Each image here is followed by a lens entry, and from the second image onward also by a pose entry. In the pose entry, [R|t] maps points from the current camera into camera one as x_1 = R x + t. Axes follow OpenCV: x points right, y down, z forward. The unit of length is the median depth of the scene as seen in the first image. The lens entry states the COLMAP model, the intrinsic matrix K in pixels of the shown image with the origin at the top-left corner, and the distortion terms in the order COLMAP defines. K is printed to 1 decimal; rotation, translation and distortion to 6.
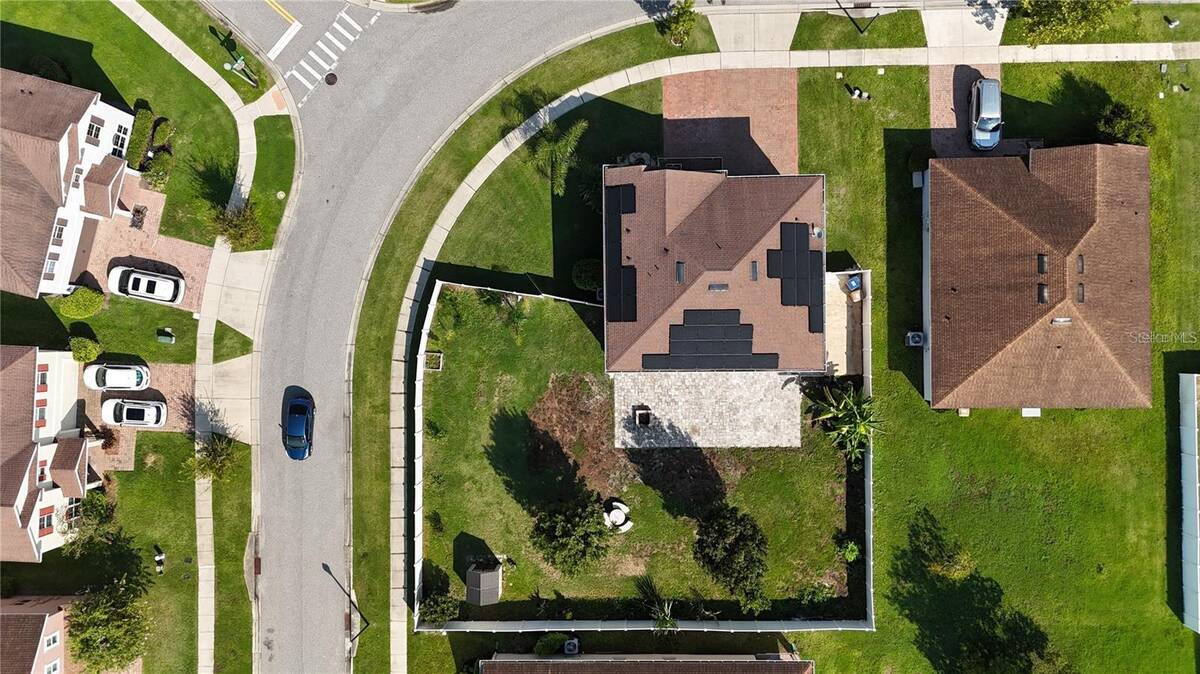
lens RADIAL K [[880.9, 0, 610.1], [0, 880.9, 342.4], [0, 0, 1]] dist [0.062708, -0.061607]
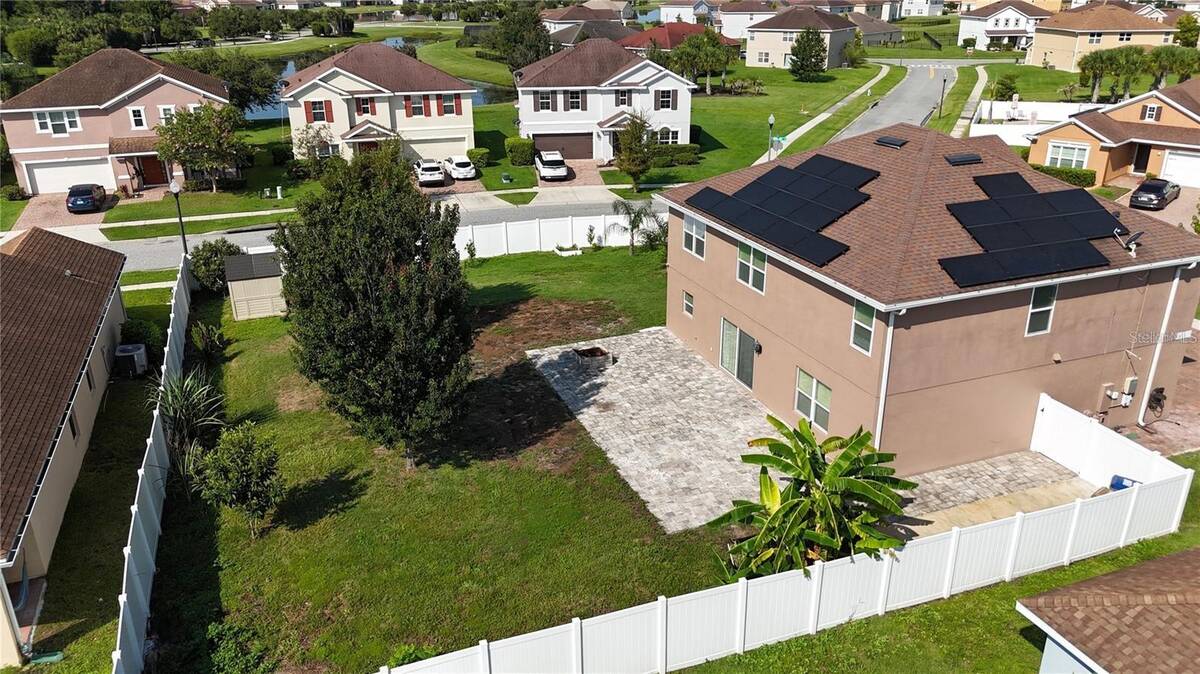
lens RADIAL K [[880.9, 0, 604.8], [0, 880.9, 345.3], [0, 0, 1]] dist [0.062708, -0.061607]
pose [[0.354245, 0.370810, -0.858493, 0.484887], [-0.935151, 0.142278, -0.324422, 0.247005], [0.001846, 0.917746, 0.397165, 0.775025]]
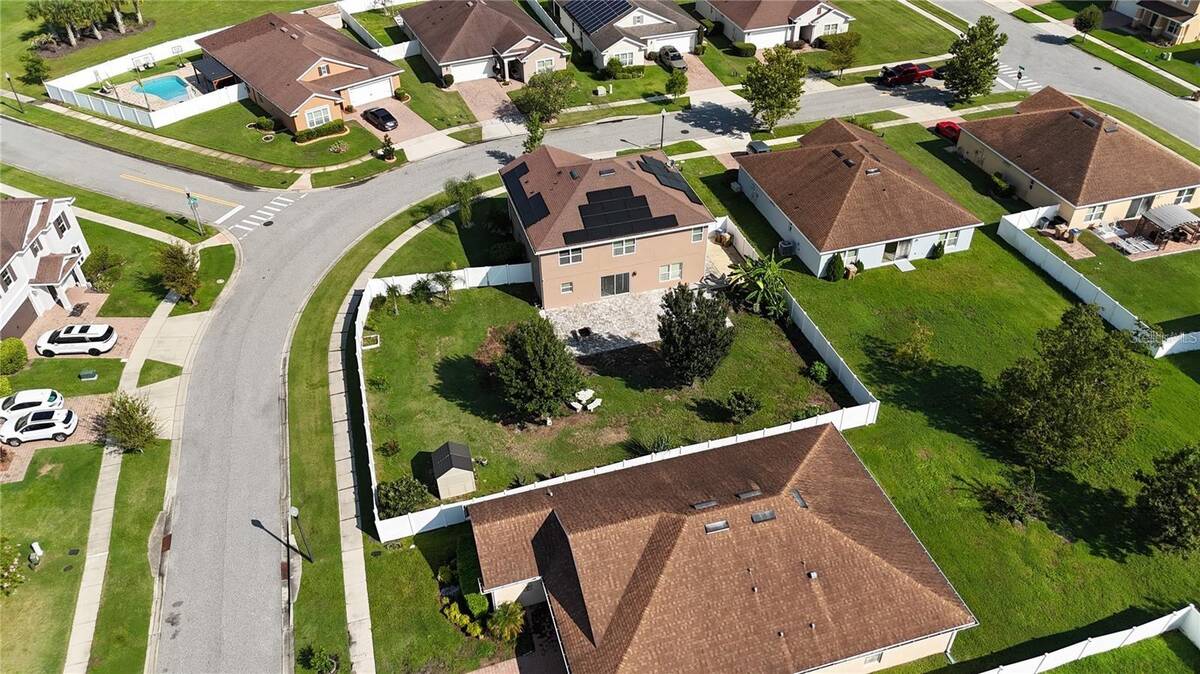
lens RADIAL K [[880.9, 0, 605.7], [0, 880.9, 335.8], [0, 0, 1]] dist [0.062708, -0.061607]
pose [[0.960390, -0.164415, 0.224988, -0.168221], [0.278470, 0.596157, -0.753028, 0.864893], [-0.010319, 0.785853, 0.618328, 0.357014]]
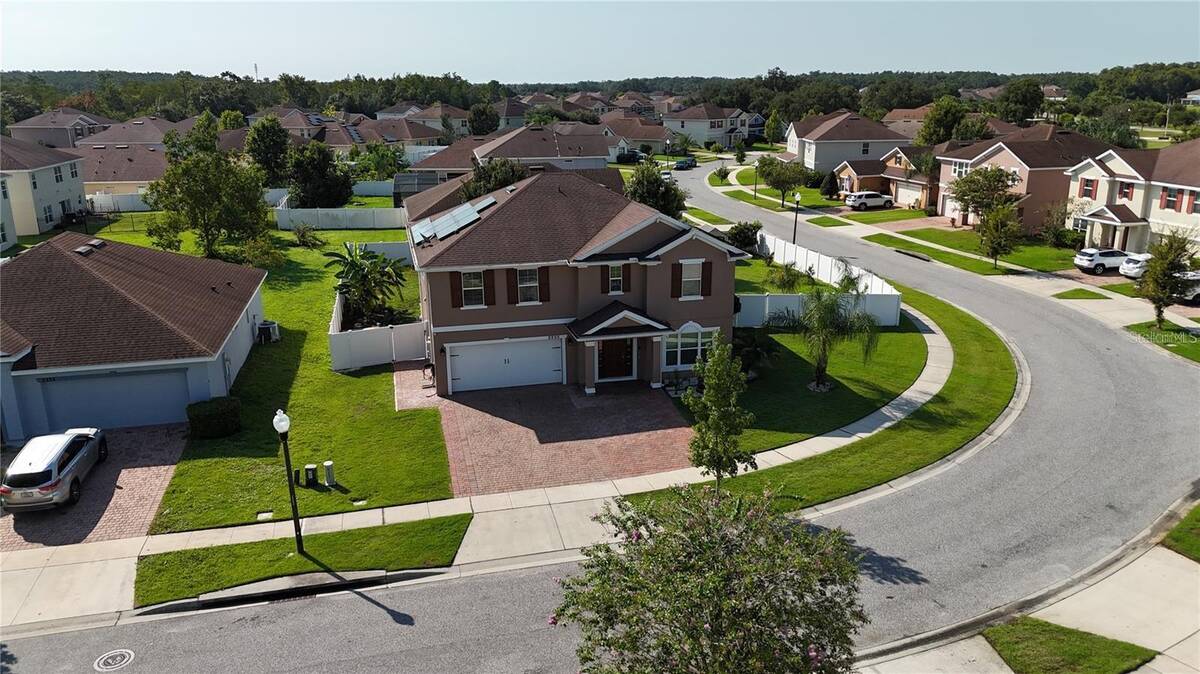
lens RADIAL K [[880.9, 0, 608.9], [0, 880.9, 330.5], [0, 0, 1]] dist [0.062708, -0.061607]
pose [[-0.972490, 0.087672, -0.215816, 0.223409], [-0.231346, -0.255161, 0.938814, -0.738173], [0.027240, 0.962916, 0.268424, 0.790499]]
